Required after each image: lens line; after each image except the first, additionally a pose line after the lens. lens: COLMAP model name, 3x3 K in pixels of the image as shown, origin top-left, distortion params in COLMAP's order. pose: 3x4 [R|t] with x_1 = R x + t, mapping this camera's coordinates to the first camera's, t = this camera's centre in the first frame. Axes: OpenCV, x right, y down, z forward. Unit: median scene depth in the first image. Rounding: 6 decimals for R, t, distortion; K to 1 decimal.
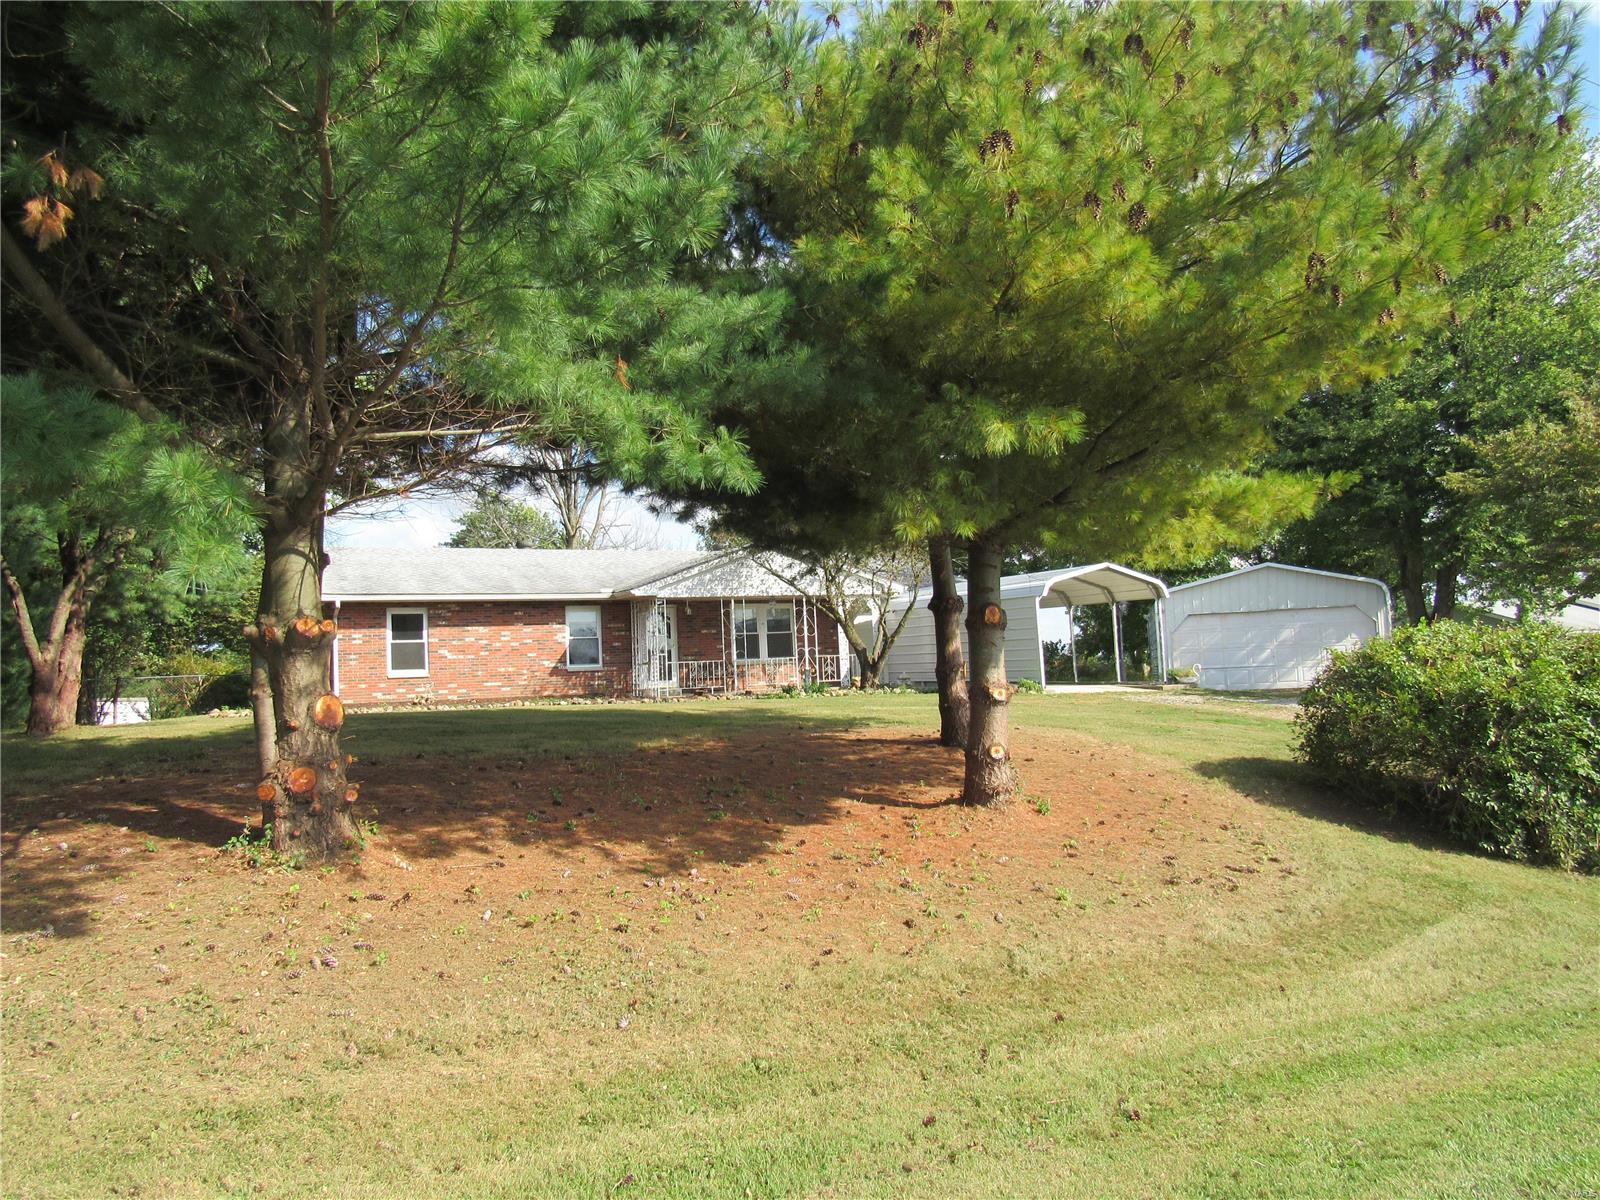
lens RADIAL K [[1151.5, 0, 800.0], [0, 1151.5, 600.0], [0, 0, 1]] dist [-0.024251, -0.000148]
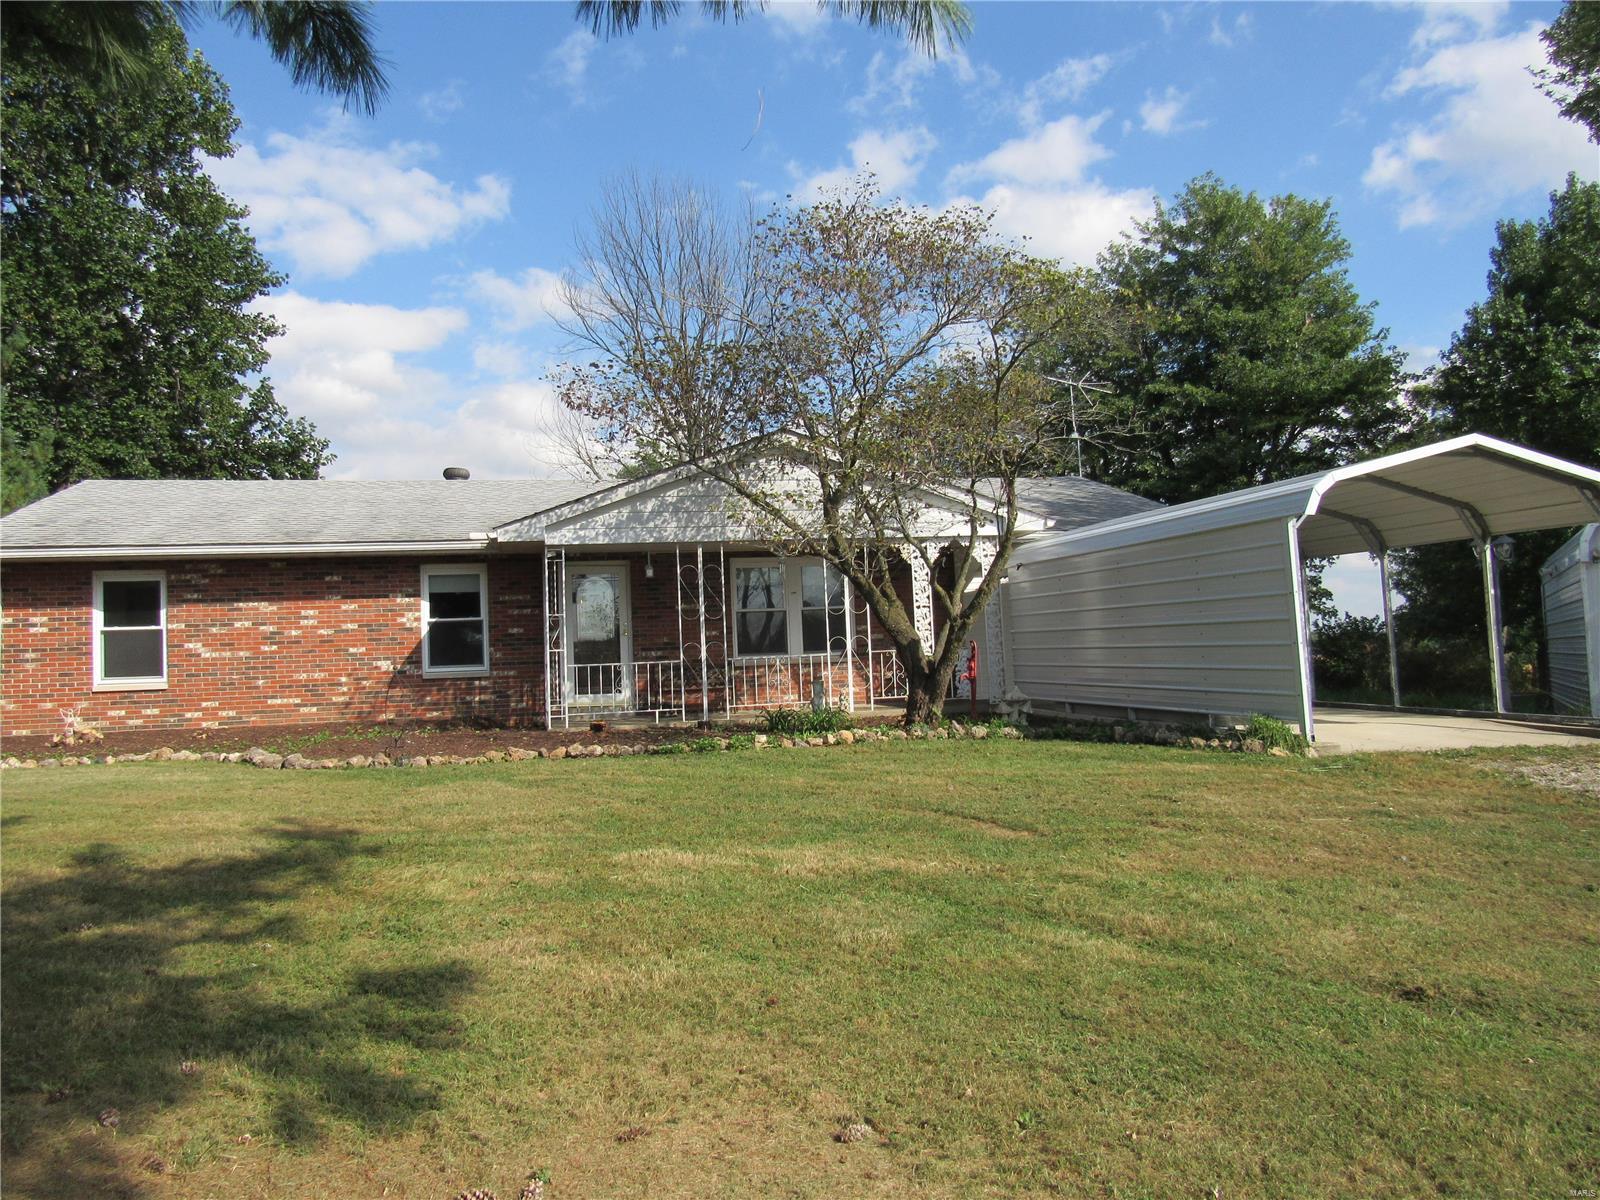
lens RADIAL K [[1151.5, 0, 800.0], [0, 1151.5, 600.0], [0, 0, 1]] dist [-0.024251, -0.000148]
pose [[0.969158, -0.009047, -0.246274, 0.123454], [0.014766, 0.999662, 0.021385, 0.013795], [0.245997, -0.024362, 0.968964, 0.505143]]
